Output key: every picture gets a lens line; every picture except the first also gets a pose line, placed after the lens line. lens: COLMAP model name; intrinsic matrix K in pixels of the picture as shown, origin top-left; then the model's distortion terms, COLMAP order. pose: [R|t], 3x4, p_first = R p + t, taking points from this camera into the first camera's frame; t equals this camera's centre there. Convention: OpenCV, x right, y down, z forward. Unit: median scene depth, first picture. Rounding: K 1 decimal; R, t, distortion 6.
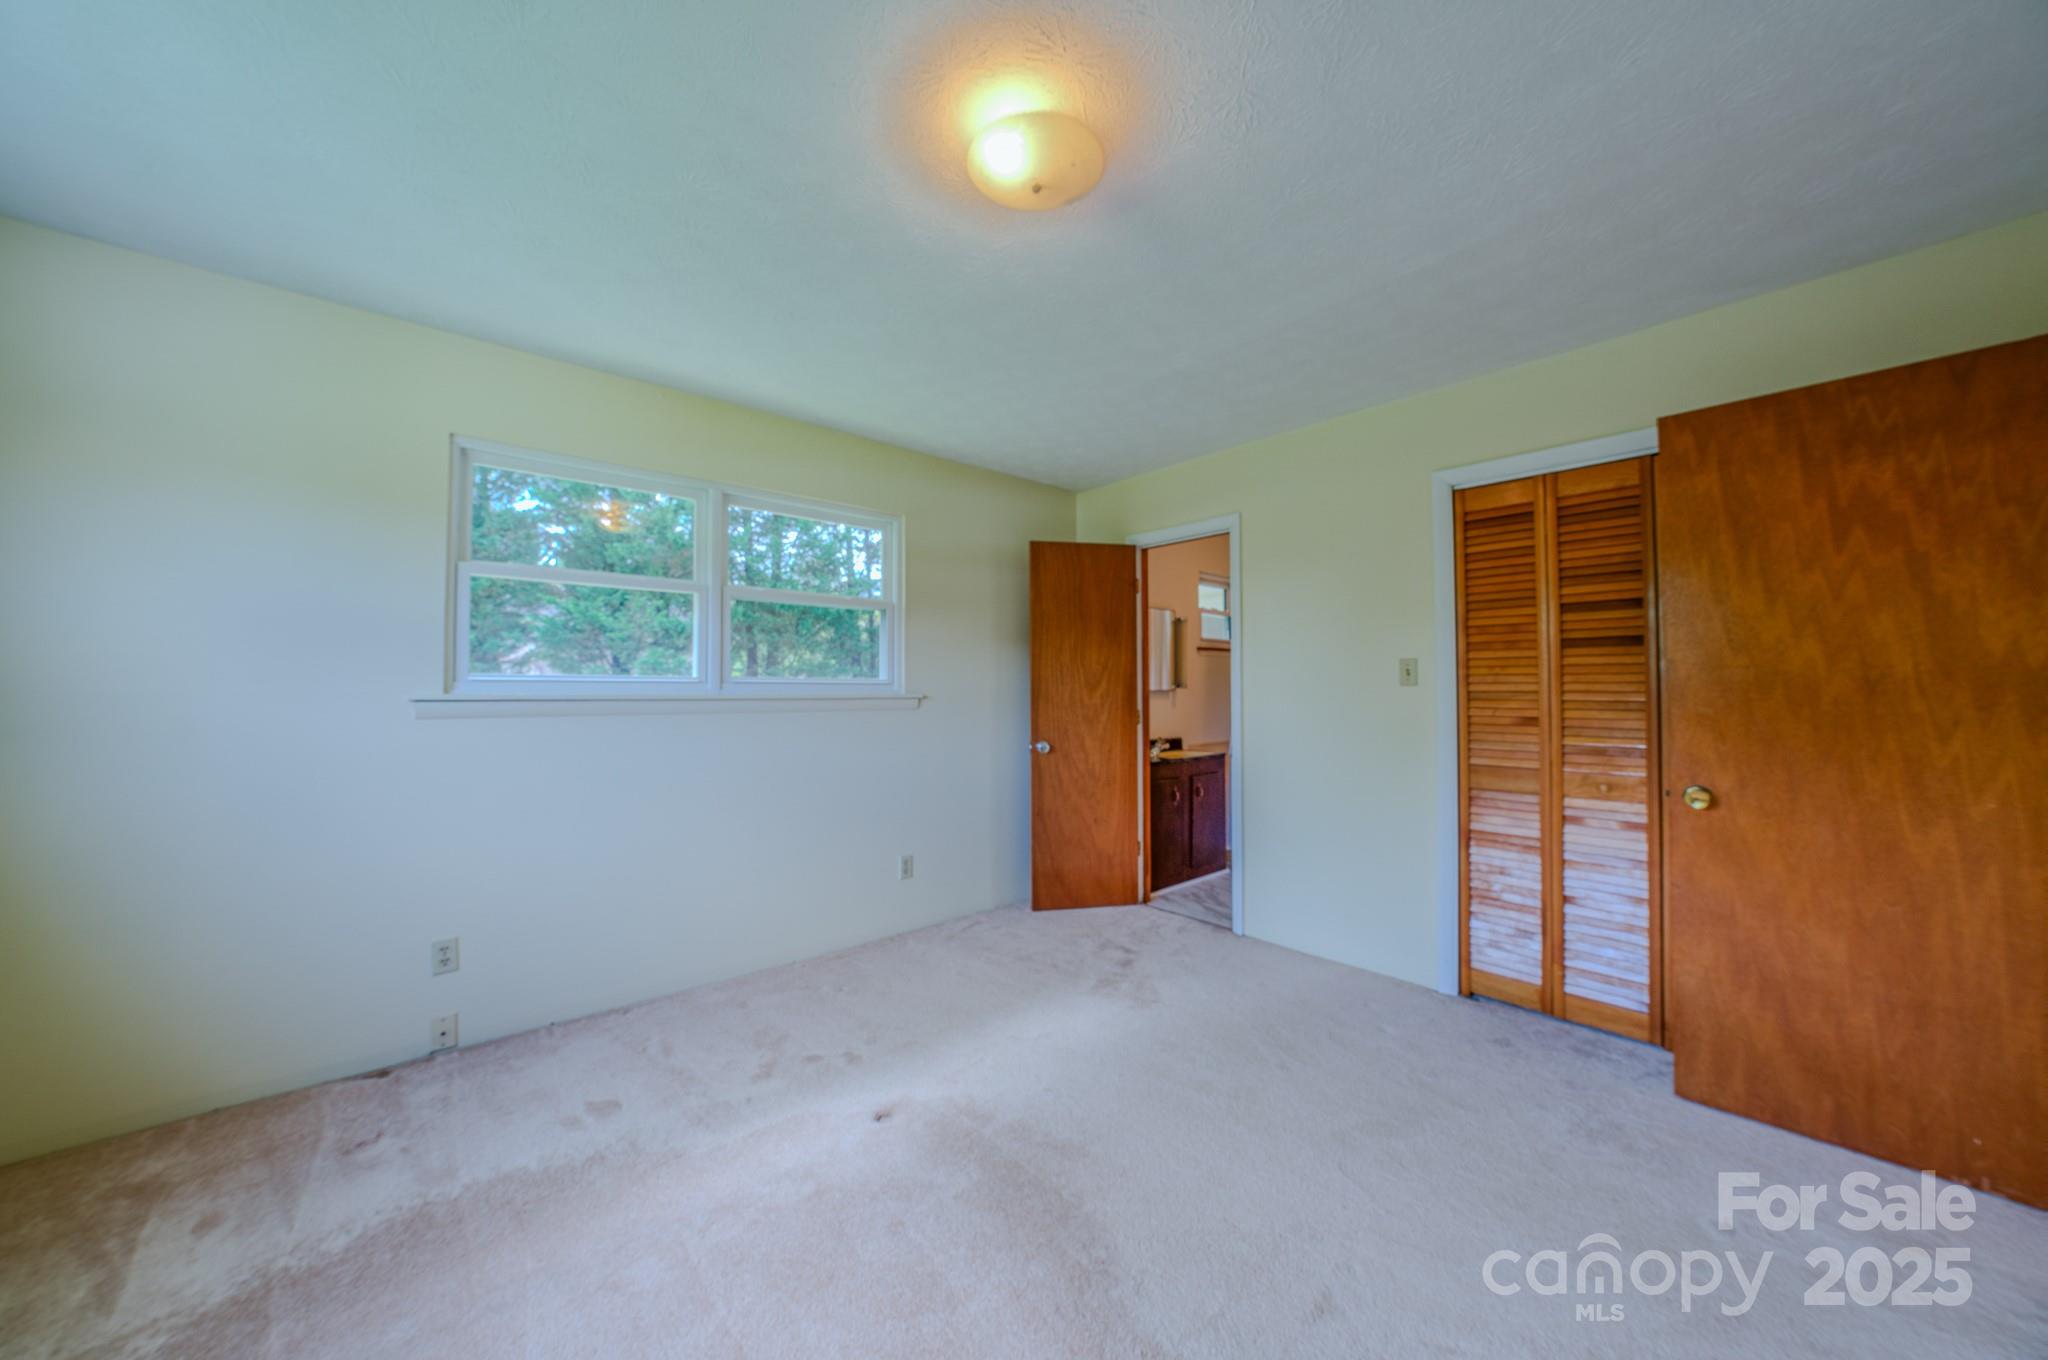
lens RADIAL K [[689.9, 0, 1027.9], [0, 689.9, 674.5], [0, 0, 1]] dist [-0.029133, 0.004785]
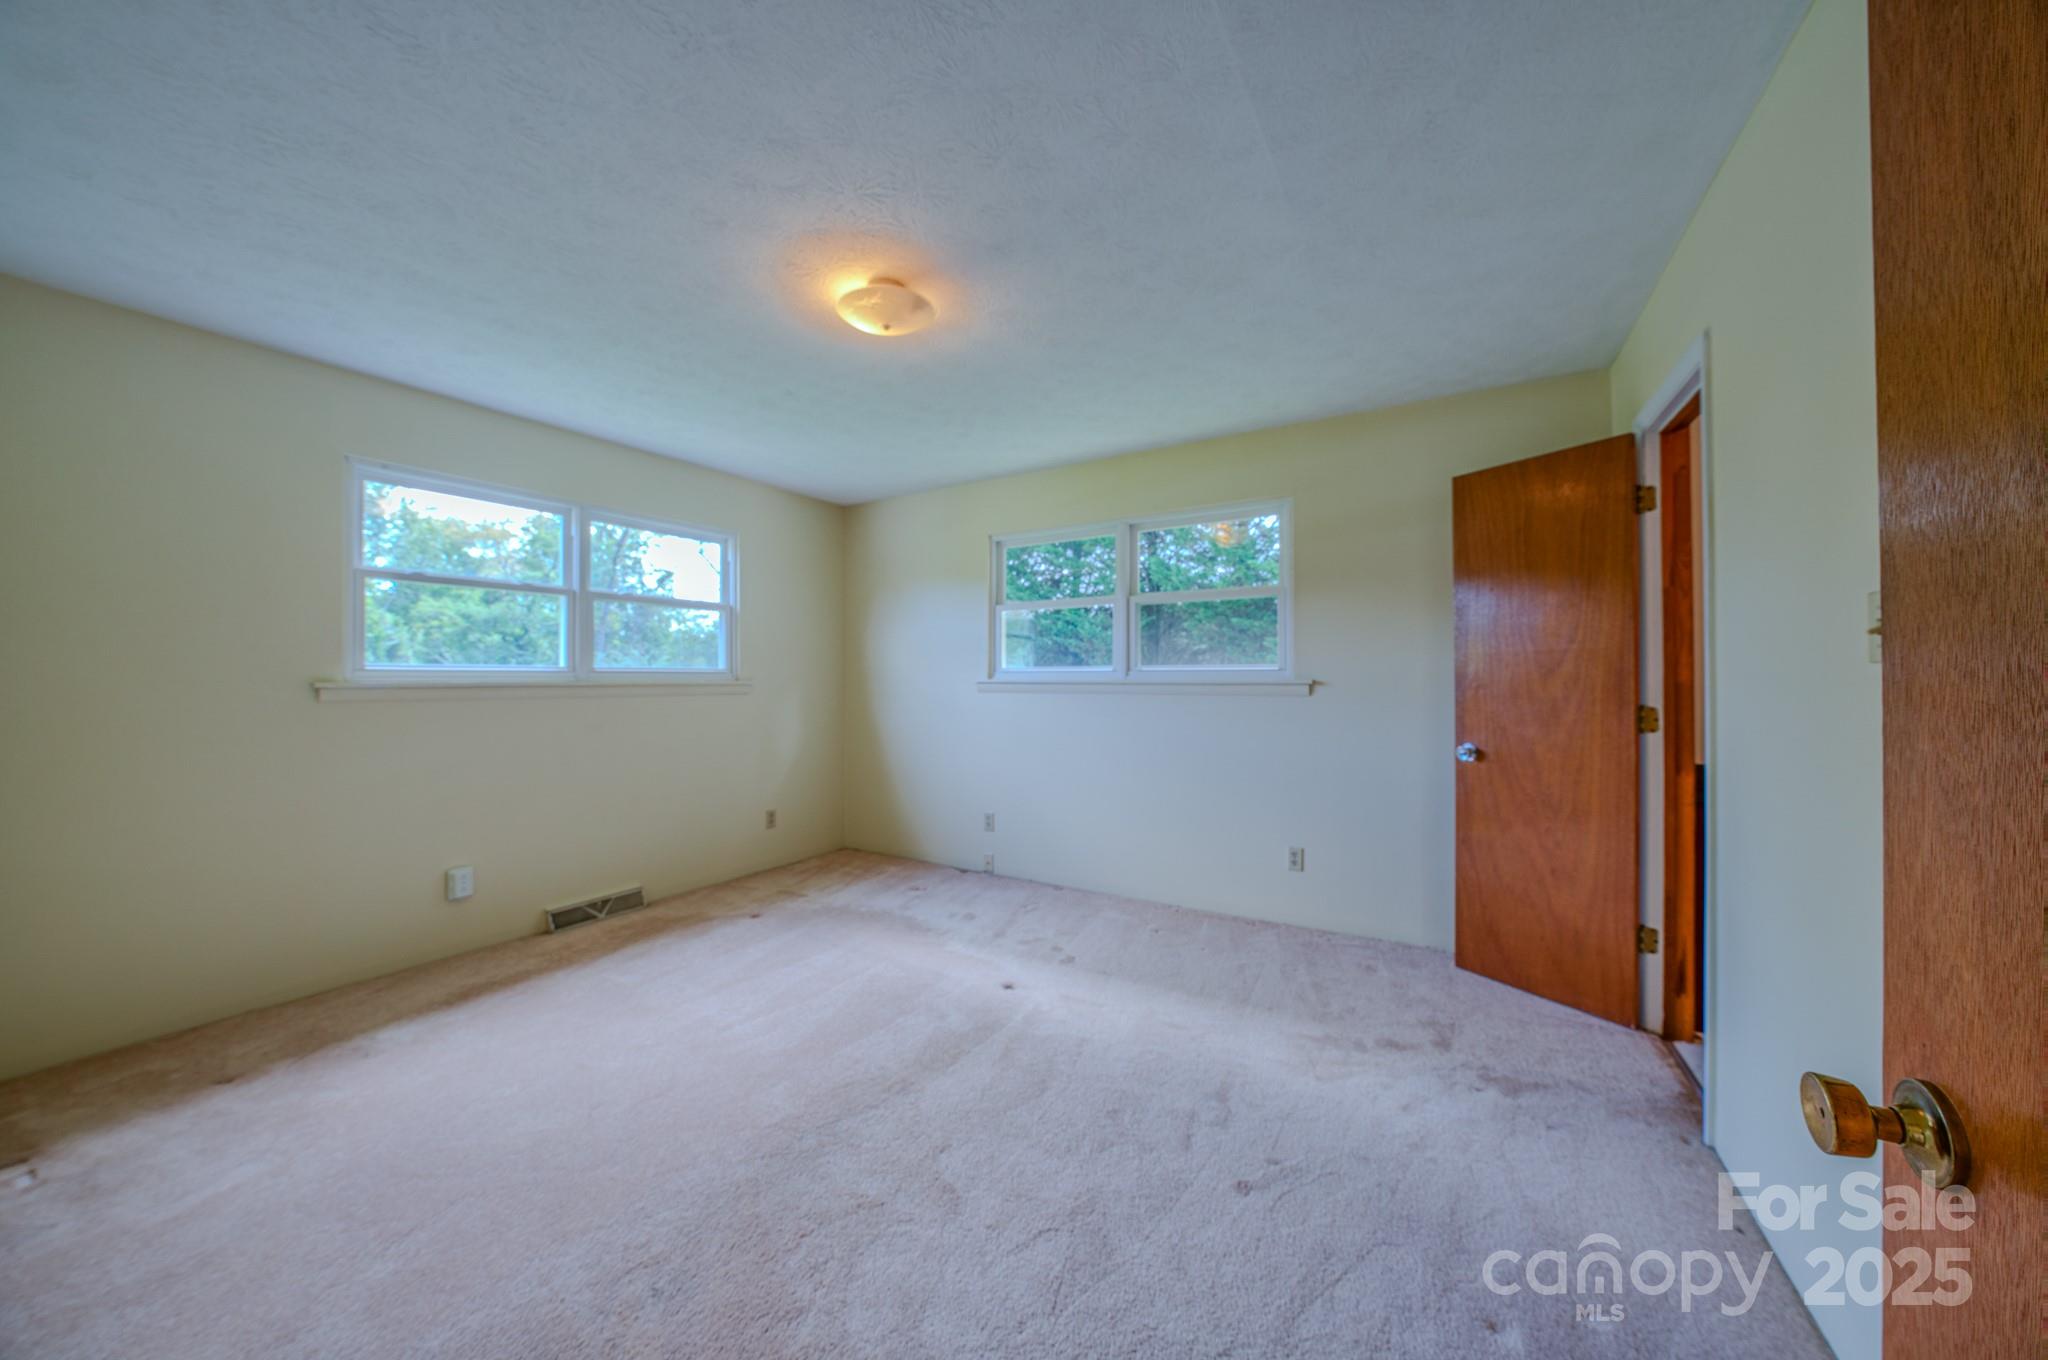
lens RADIAL K [[689.9, 0, 1027.9], [0, 689.9, 674.5], [0, 0, 1]] dist [-0.029133, 0.004785]
pose [[0.296725, -0.006709, -0.954939, 0.628039], [0.022495, 0.999747, -0.000034, 0.012646], [0.954698, -0.021471, 0.296801, 0.359769]]
